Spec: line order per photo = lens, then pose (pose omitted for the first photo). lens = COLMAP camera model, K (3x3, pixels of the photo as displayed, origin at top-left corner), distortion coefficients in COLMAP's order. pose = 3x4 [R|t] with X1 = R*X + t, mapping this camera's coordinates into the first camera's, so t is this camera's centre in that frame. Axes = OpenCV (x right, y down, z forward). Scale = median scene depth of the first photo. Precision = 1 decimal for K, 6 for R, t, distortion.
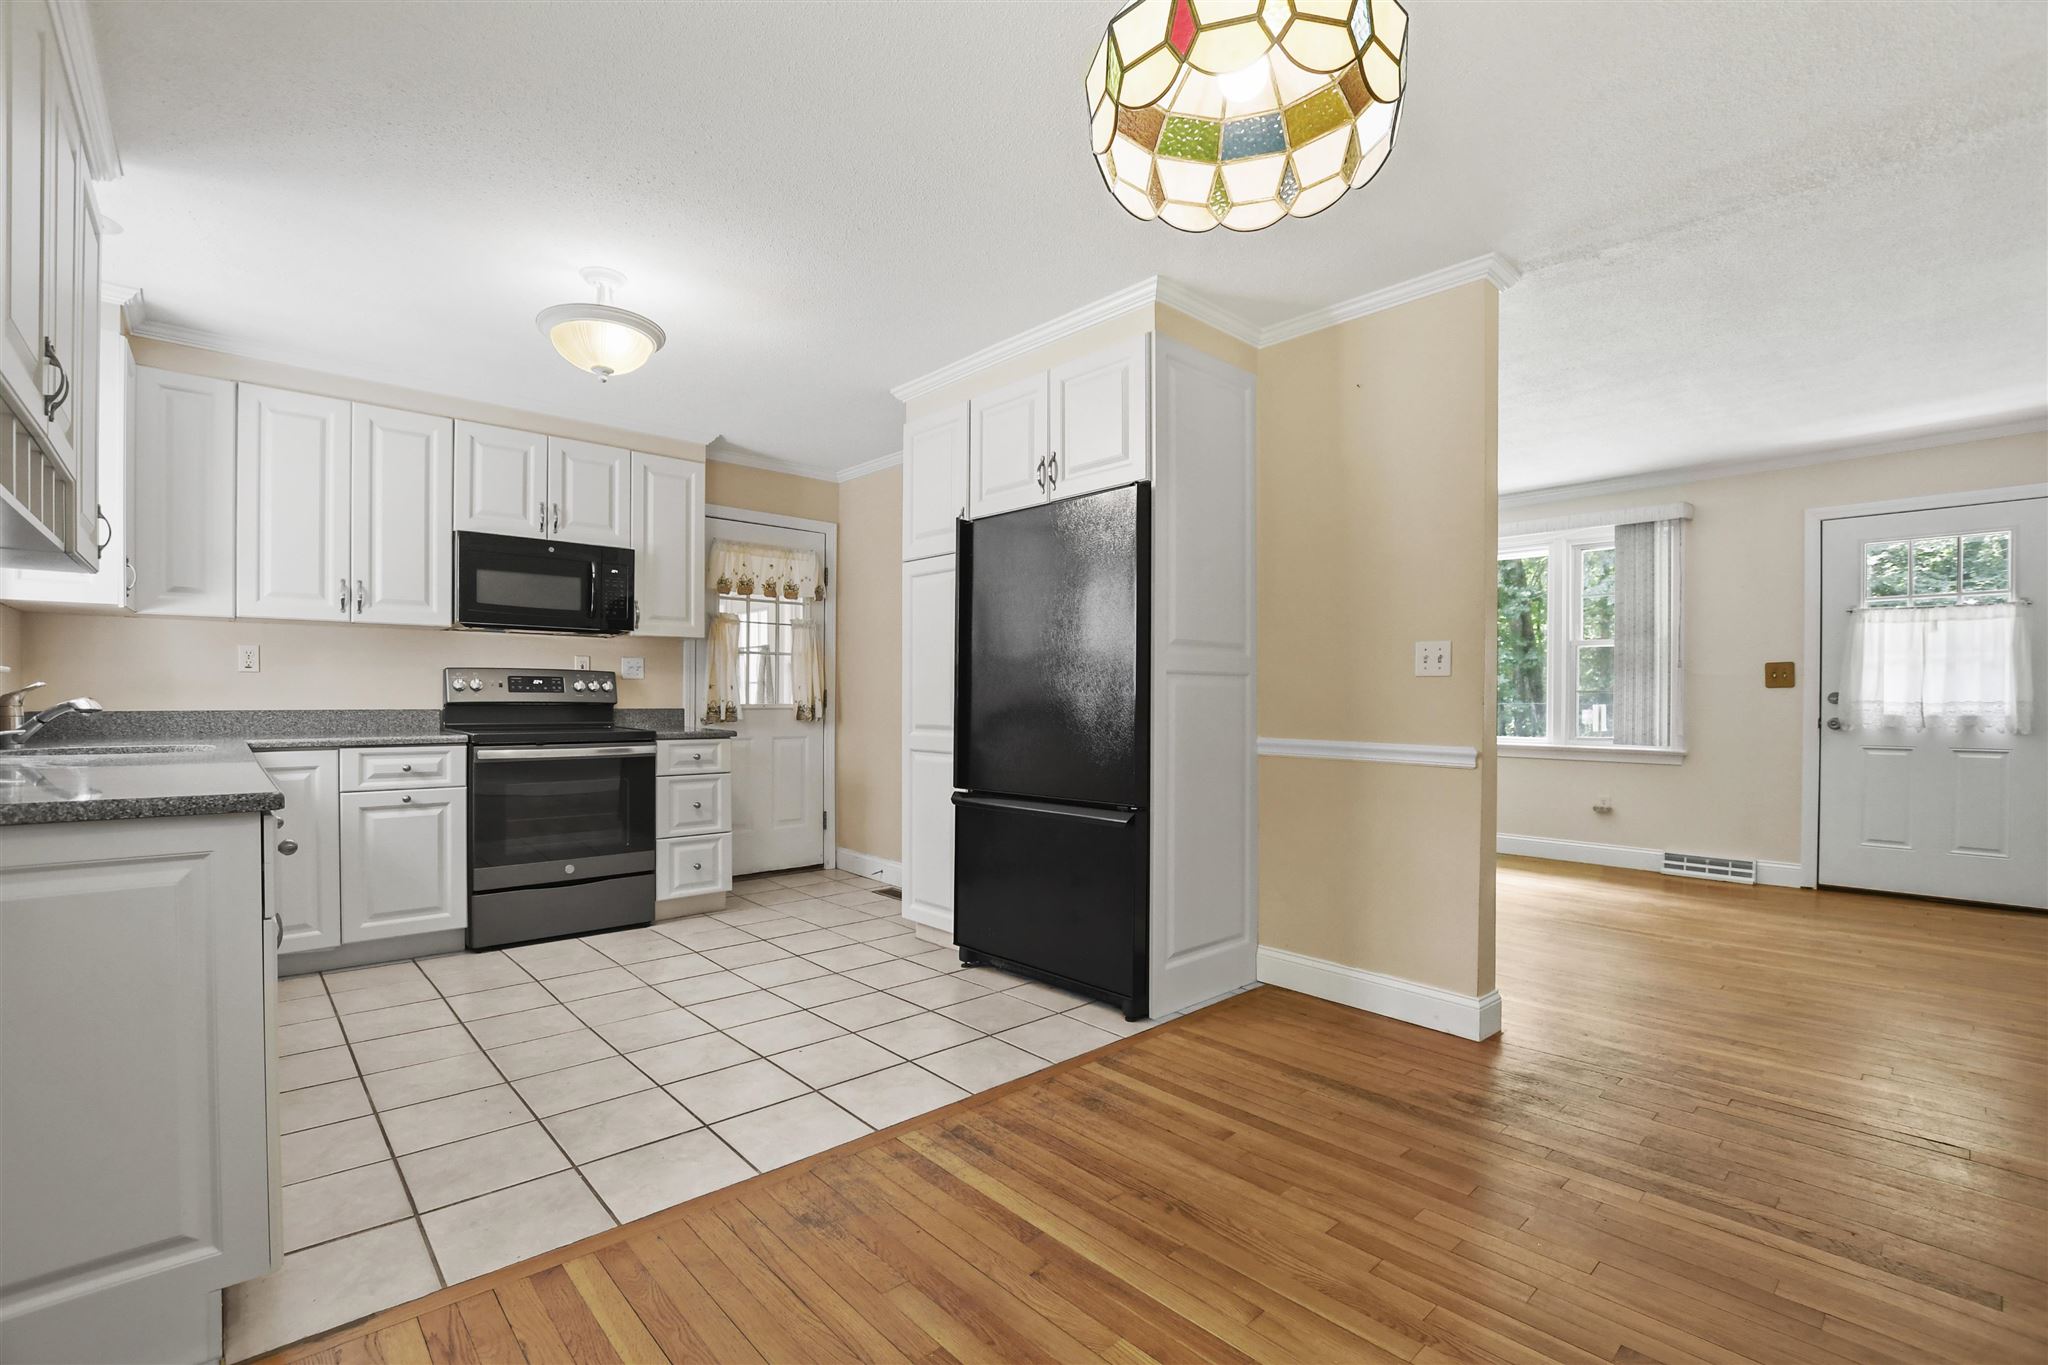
lens RADIAL K [[910.0, 0, 1017.0], [0, 910.0, 704.8], [0, 0, 1]] dist [-0.023641, -0.000143]
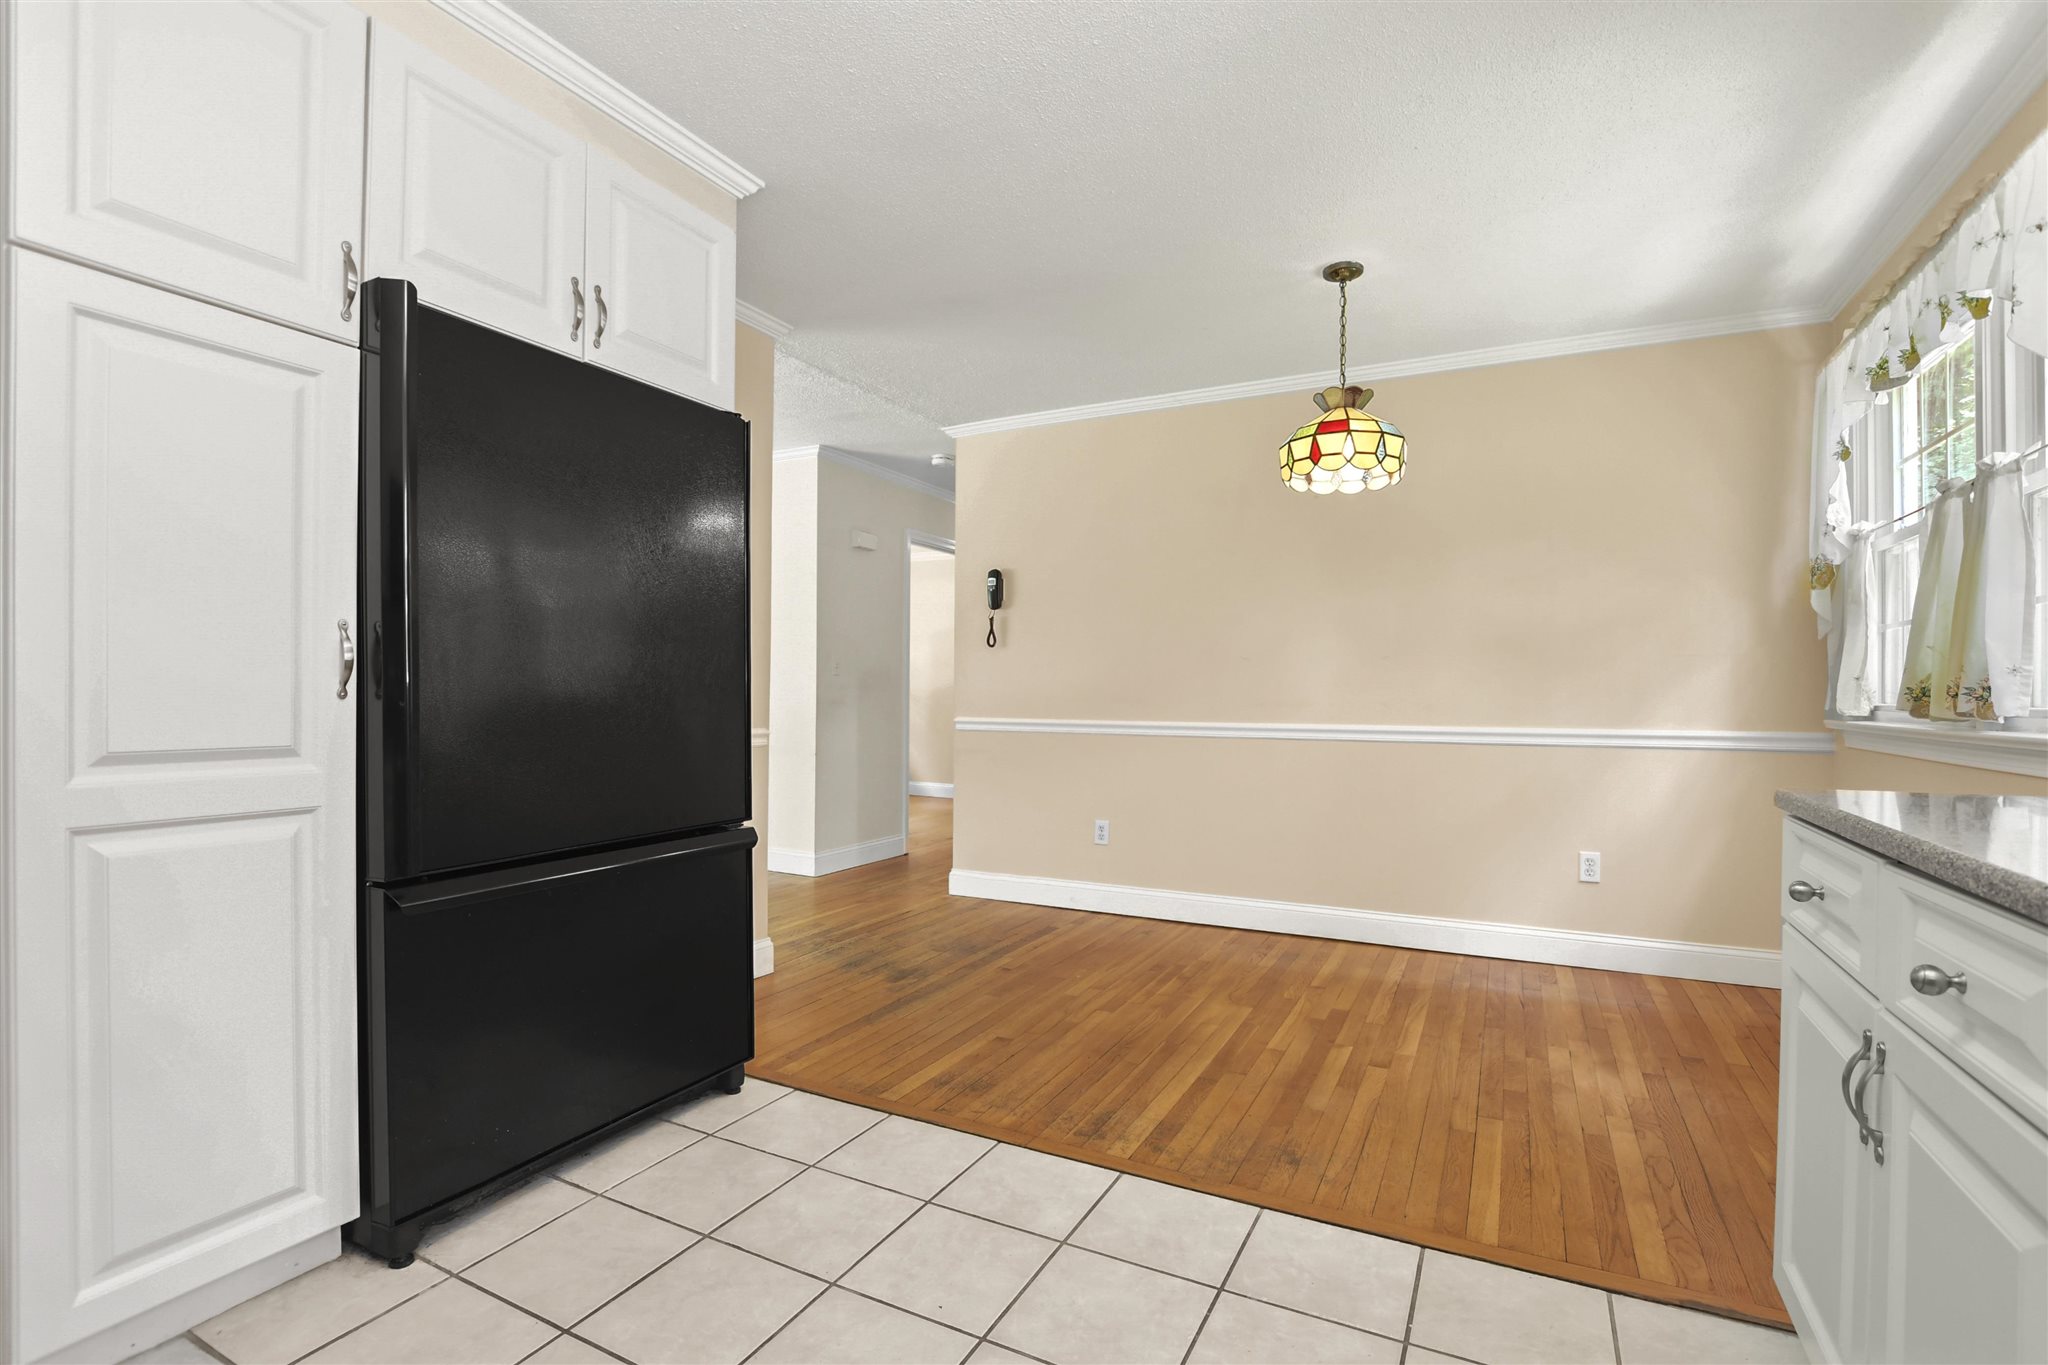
lens RADIAL K [[949.8, 0, 1025.7], [0, 949.8, 710.8], [0, 0, 1]] dist [-0.028763, 0.000248]
pose [[-0.353177, -0.019916, 0.935344, -0.585295], [-0.002242, 0.999789, 0.020442, -0.002291], [-0.935554, 0.005122, -0.353147, 0.843780]]
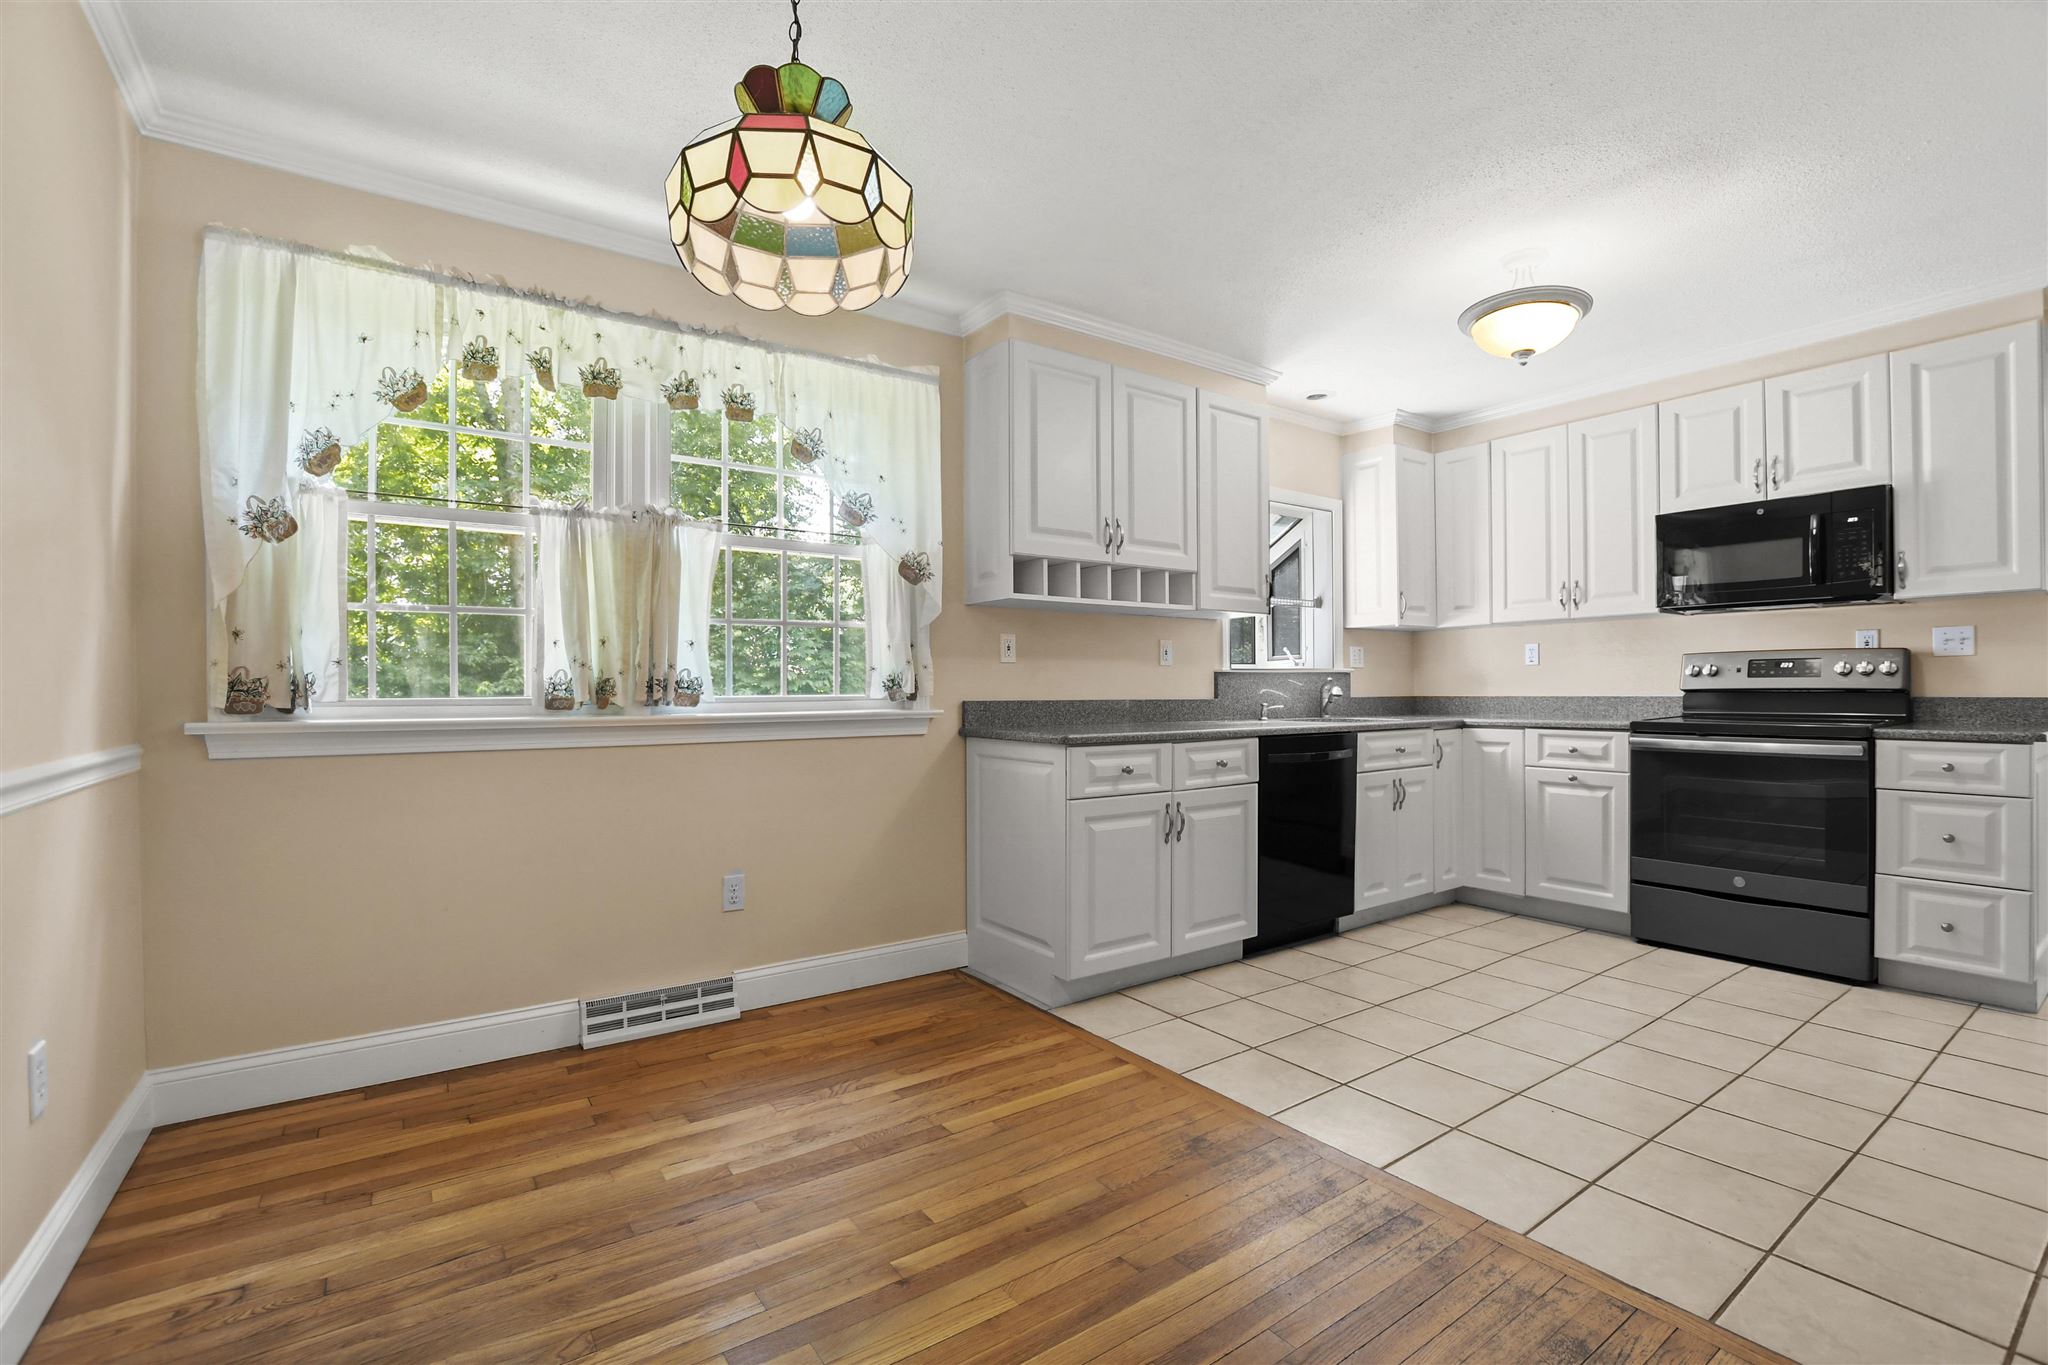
lens RADIAL K [[901.5, 0, 1027.1], [0, 901.5, 692.0], [0, 0, 1]] dist [-0.028081, 0.000218]
pose [[-0.119576, -0.000784, -0.992825, 0.450237], [-0.001660, 0.999998, -0.000590, 0.002306], [0.992824, 0.001577, -0.119577, 0.452806]]
